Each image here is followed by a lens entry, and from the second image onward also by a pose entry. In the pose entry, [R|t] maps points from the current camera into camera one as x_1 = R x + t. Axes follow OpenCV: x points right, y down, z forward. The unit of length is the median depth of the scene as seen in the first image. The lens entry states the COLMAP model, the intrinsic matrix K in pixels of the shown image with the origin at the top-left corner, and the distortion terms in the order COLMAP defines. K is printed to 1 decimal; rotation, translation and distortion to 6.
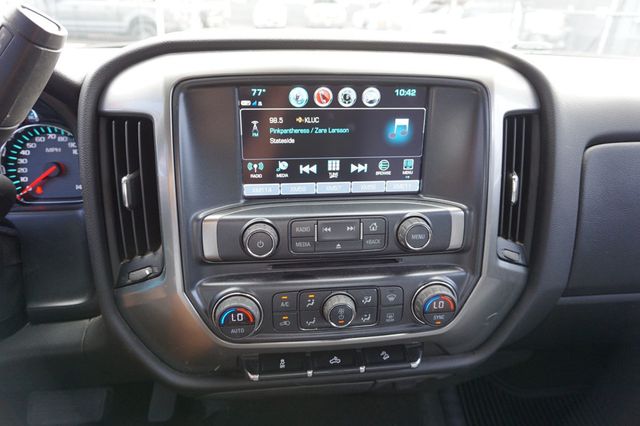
lens RADIAL K [[436.0, 0, 323.2], [0, 436.0, 213.6], [0, 0, 1]] dist [-0.043490, 0.025401]
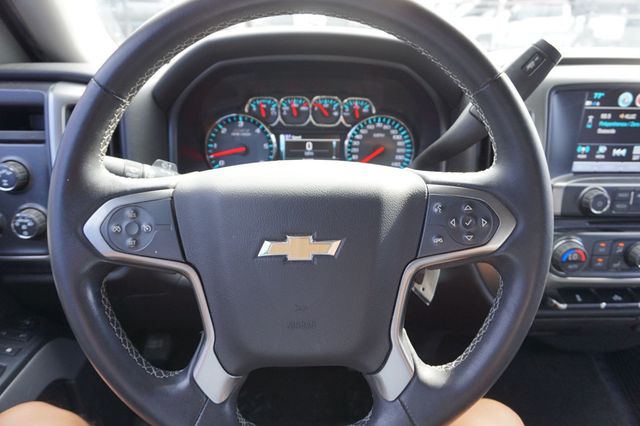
lens RADIAL K [[436.0, 0, 323.2], [0, 436.0, 213.6], [0, 0, 1]] dist [-0.043490, 0.025401]
pose [[0.997389, 0.029931, -0.065719, -0.875724], [-0.030220, 0.999537, -0.003417, 0.124320], [0.065586, 0.005394, 0.997832, -0.412142]]
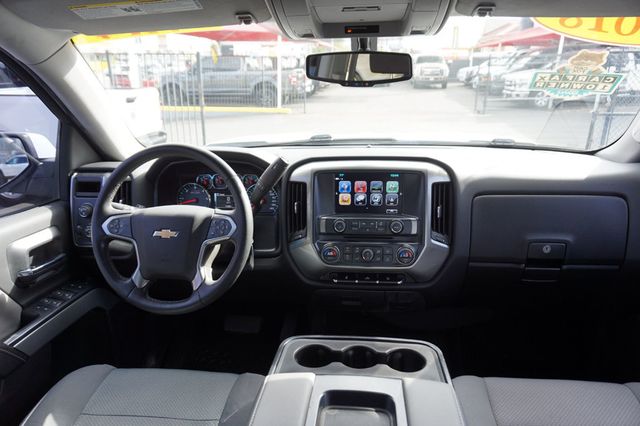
lens RADIAL K [[436.0, 0, 323.2], [0, 436.0, 213.6], [0, 0, 1]] dist [-0.043490, 0.025401]
pose [[0.972221, 0.031797, -0.231895, 0.389813], [-0.058062, 0.992526, -0.107332, 0.277983], [0.226749, 0.117815, 0.966801, -1.710981]]
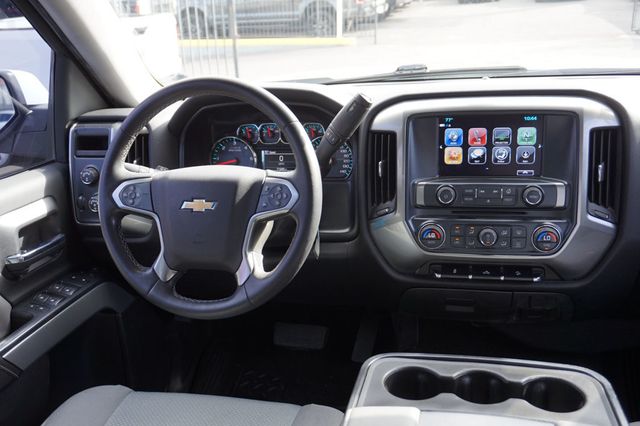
lens RADIAL K [[606.0, 0, 320.0], [0, 606.0, 213.0], [0, 0, 1]] dist [-0.019609, -0.017283]
pose [[0.933533, 0.042659, -0.355945, 0.279302], [-0.067125, 0.996134, -0.056662, 0.313666], [0.352152, 0.076789, 0.932787, -1.618727]]
